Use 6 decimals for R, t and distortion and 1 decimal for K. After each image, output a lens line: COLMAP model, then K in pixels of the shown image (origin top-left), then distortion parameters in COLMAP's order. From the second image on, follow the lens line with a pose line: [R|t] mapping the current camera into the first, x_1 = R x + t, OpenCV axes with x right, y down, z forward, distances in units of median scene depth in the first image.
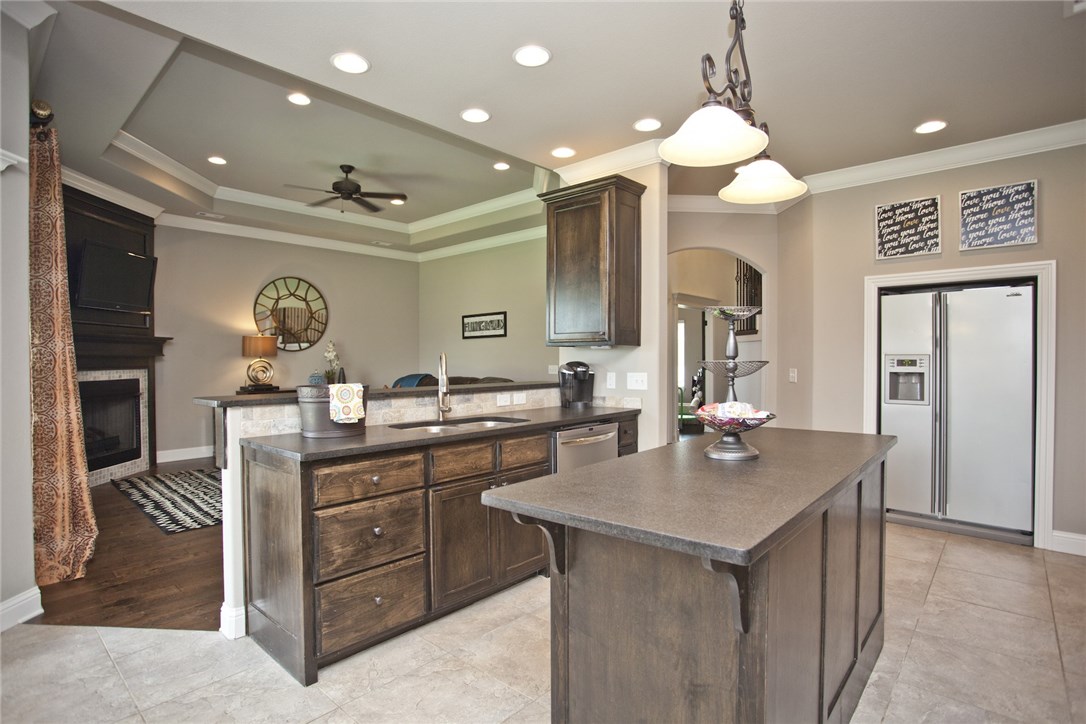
lens RADIAL K [[545.2, 0, 552.8], [0, 545.2, 357.9], [0, 0, 1]] dist [-0.056091, 0.018152]
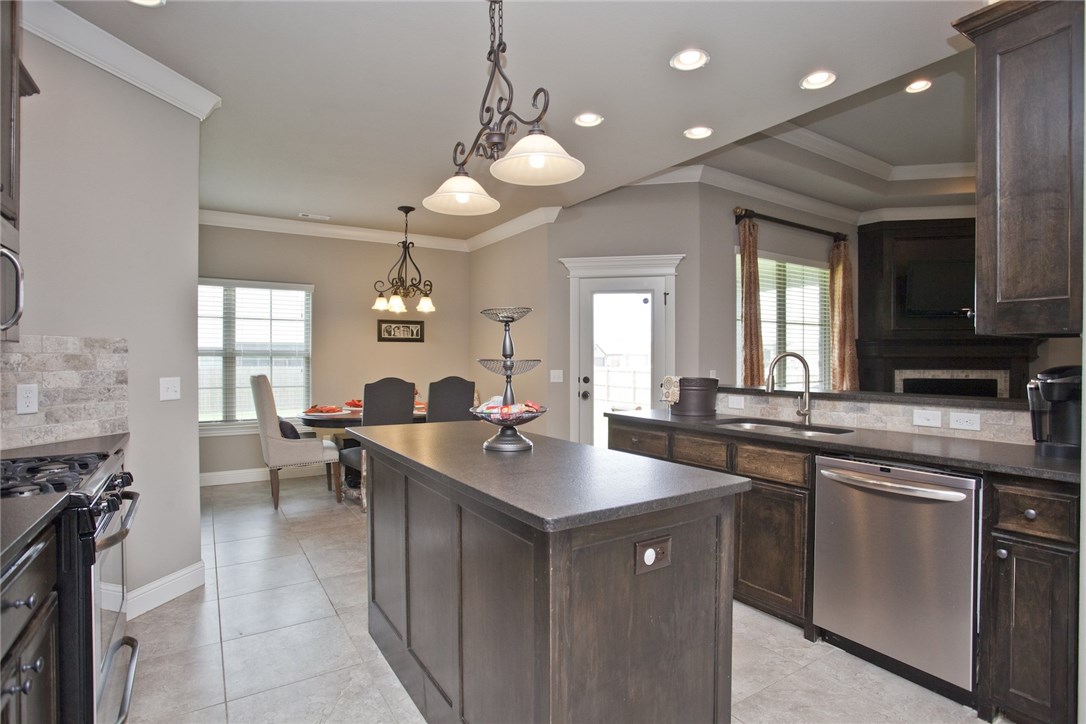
lens RADIAL K [[545.2, 0, 544.9], [0, 545.2, 359.2], [0, 0, 1]] dist [-0.056091, 0.018152]
pose [[-0.265592, 0.001184, -0.964085, 0.691830], [-0.003761, 0.999990, 0.002265, 0.001422], [0.964078, 0.004228, -0.265584, 0.692874]]
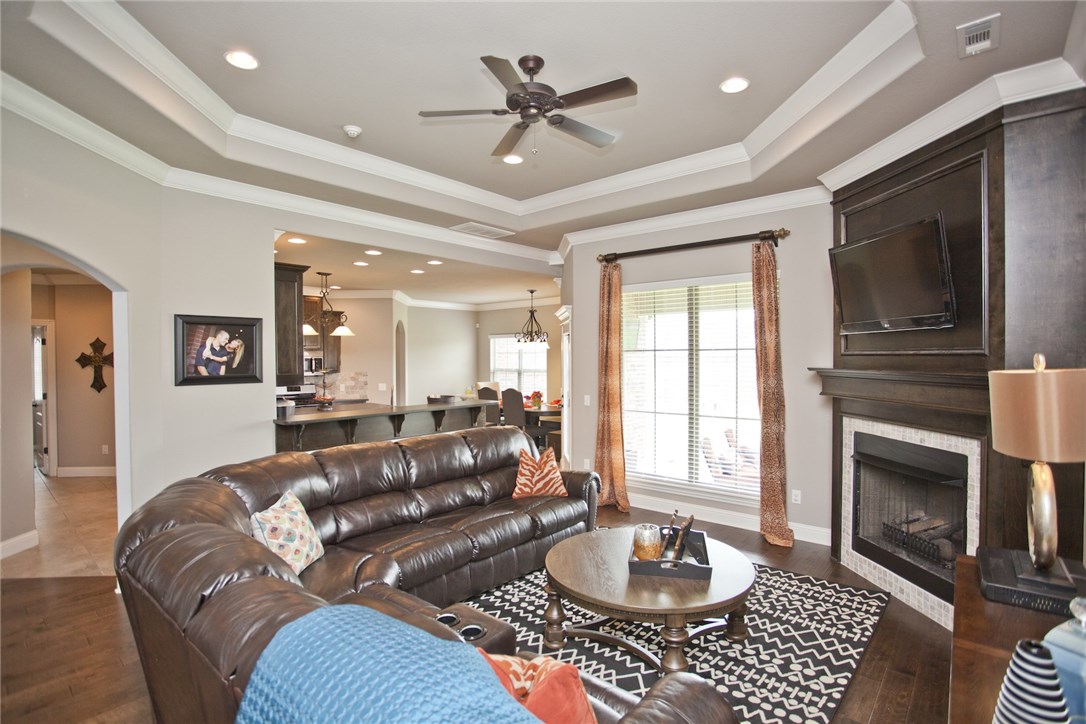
lens RADIAL K [[545.2, 0, 541.9], [0, 545.2, 362.7], [0, 0, 1]] dist [-0.056091, 0.018152]
pose [[-0.999969, 0.005724, 0.005398, -0.611263], [0.005805, 0.999869, 0.015098, -0.095788], [-0.005311, 0.015129, -0.999871, 2.420519]]
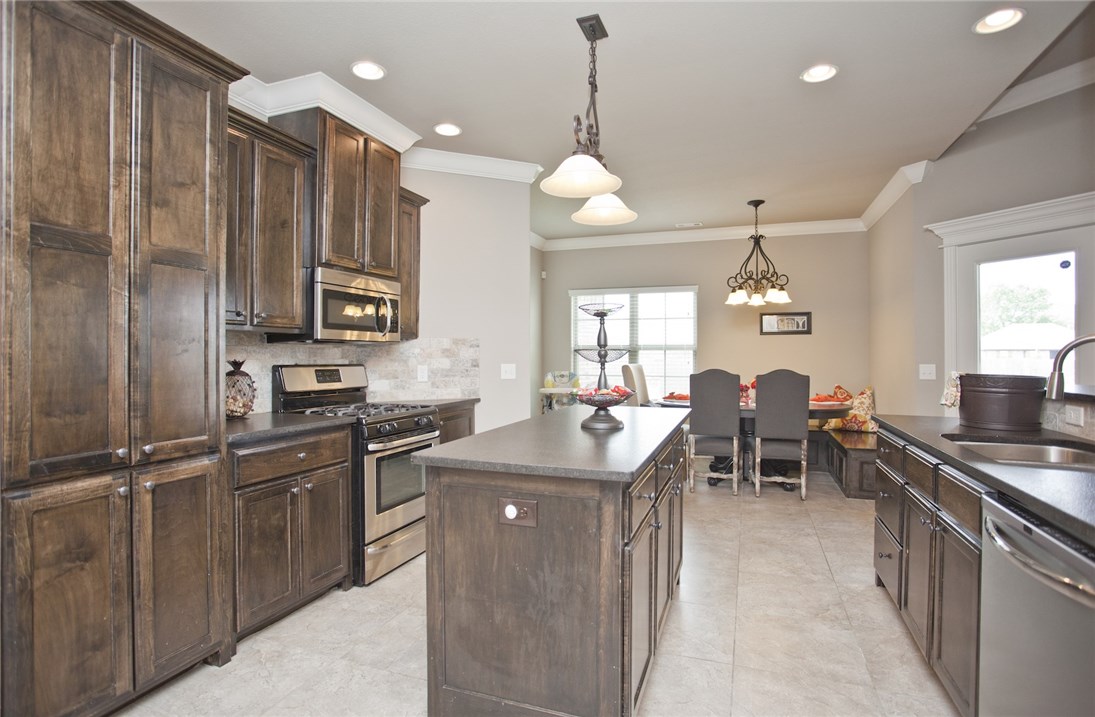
lens RADIAL K [[547.3, 0, 554.9], [0, 547.3, 355.3], [0, 0, 1]] dist [-0.038338, 0.006770]
pose [[-0.924711, 0.002775, -0.380661, 0.460046], [0.000720, 0.999984, 0.005542, 0.006503], [0.380670, 0.004850, -0.924698, 1.077632]]
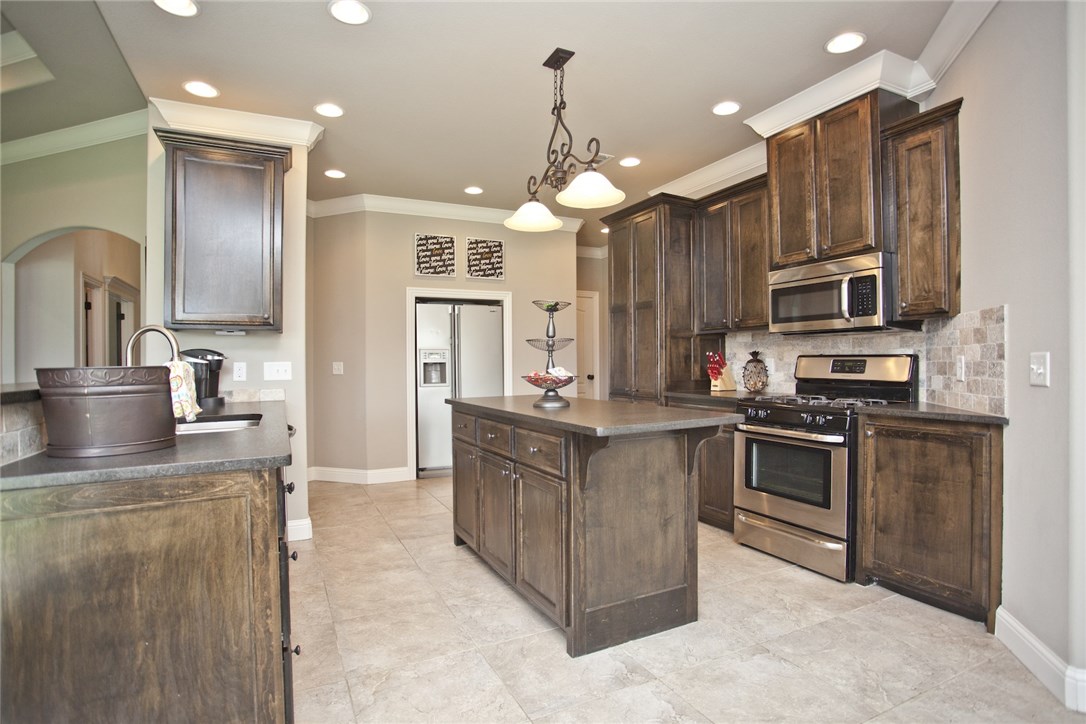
lens RADIAL K [[545.2, 0, 539.4], [0, 545.2, 366.8], [0, 0, 1]] dist [-0.056091, 0.018152]
pose [[0.378872, -0.008664, 0.925409, -0.521550], [0.011012, 0.999928, 0.004854, 0.036071], [-0.925384, 0.008352, 0.378940, 0.244618]]
